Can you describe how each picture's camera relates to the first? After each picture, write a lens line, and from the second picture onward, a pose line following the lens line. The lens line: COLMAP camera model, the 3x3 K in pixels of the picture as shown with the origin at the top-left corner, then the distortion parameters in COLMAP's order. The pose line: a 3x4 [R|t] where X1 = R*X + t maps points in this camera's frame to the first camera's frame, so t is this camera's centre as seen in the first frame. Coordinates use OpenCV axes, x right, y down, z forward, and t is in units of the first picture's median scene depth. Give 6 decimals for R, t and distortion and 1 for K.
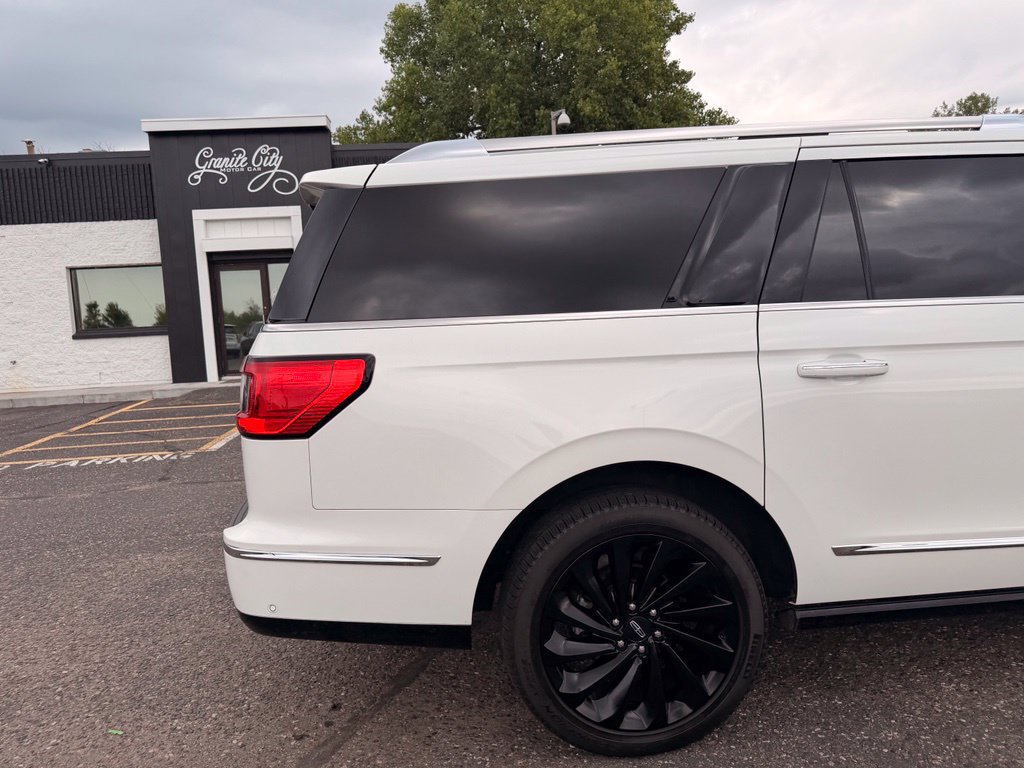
lens RADIAL K [[734.7, 0, 512.0], [0, 734.7, 384.0], [0, 0, 1]] dist [0.004358, 0.003440]
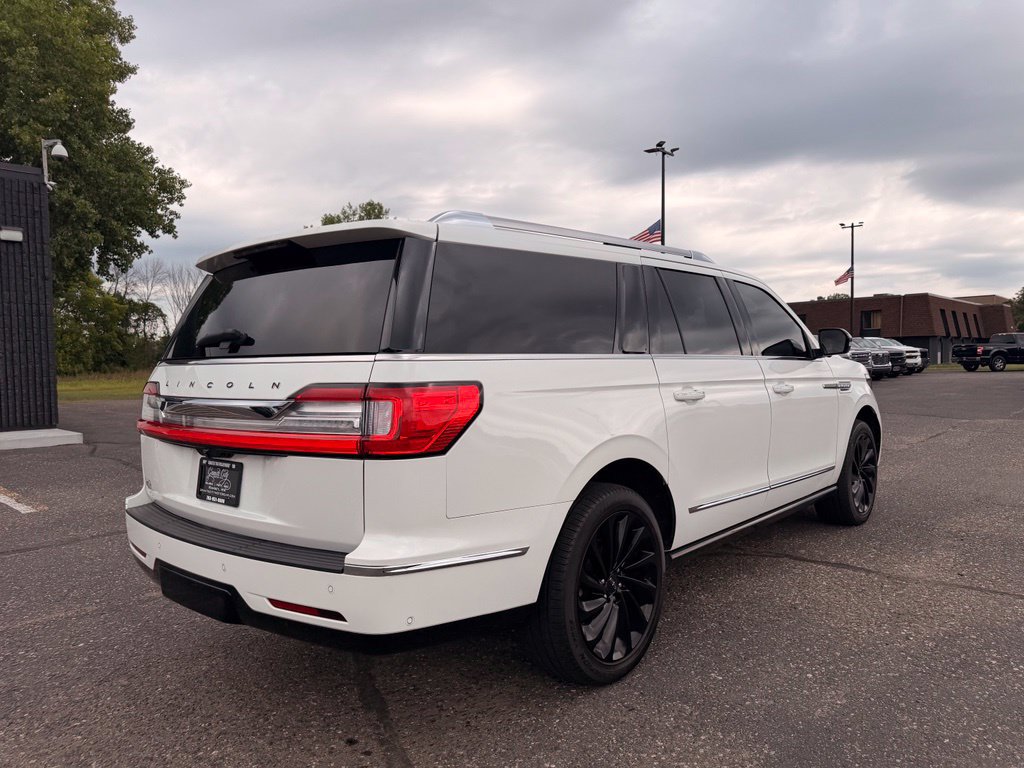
lens RADIAL K [[729.3, 0, 519.3], [0, 729.3, 385.9], [0, 0, 1]] dist [0.033740, -0.043734]
pose [[0.715076, 0.010474, 0.698968, -0.150063], [0.052045, 0.996315, -0.068174, 0.007882], [-0.697107, 0.085128, 0.711896, 0.018909]]
